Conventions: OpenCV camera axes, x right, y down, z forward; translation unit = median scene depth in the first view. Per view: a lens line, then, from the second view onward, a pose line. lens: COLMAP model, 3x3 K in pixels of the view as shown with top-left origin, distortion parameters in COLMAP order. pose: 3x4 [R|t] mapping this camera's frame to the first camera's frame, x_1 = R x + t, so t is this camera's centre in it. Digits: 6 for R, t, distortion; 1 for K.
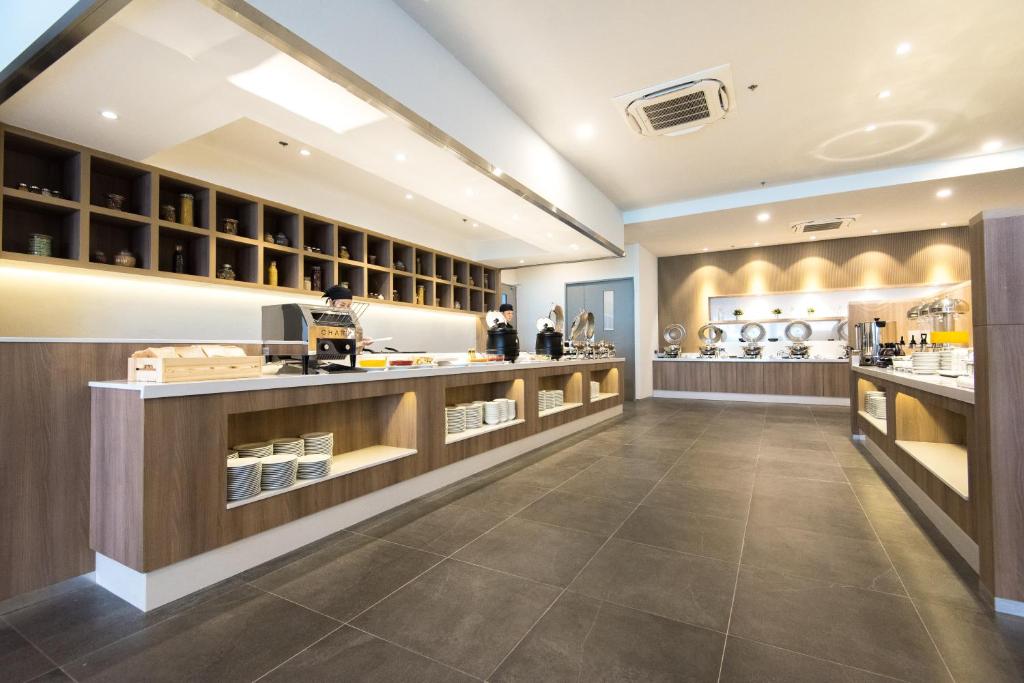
lens RADIAL K [[462.3, 0, 517.1], [0, 462.3, 339.9], [0, 0, 1]] dist [0.012426, -0.008114]
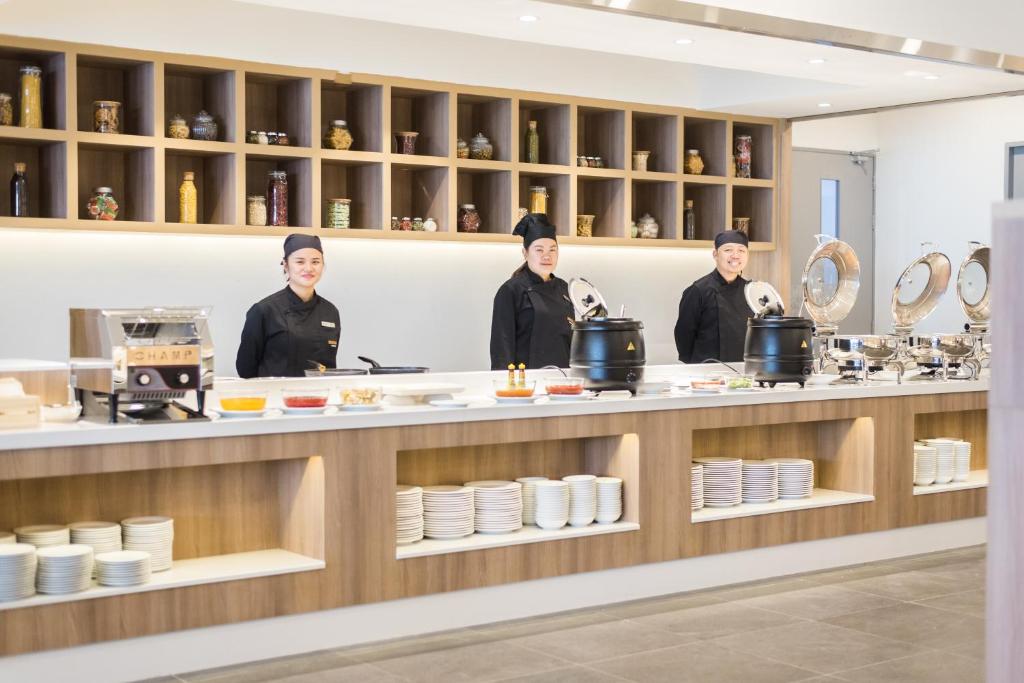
lens RADIAL K [[1474.8, 0, 510.1], [0, 1474.8, 341.8], [0, 0, 1]] dist [-0.007496, 0.000000]
pose [[0.914028, 0.020055, -0.405156, 0.487800], [0.001943, 0.998549, 0.053812, -0.082252], [0.405648, -0.049973, 0.912662, -0.347689]]
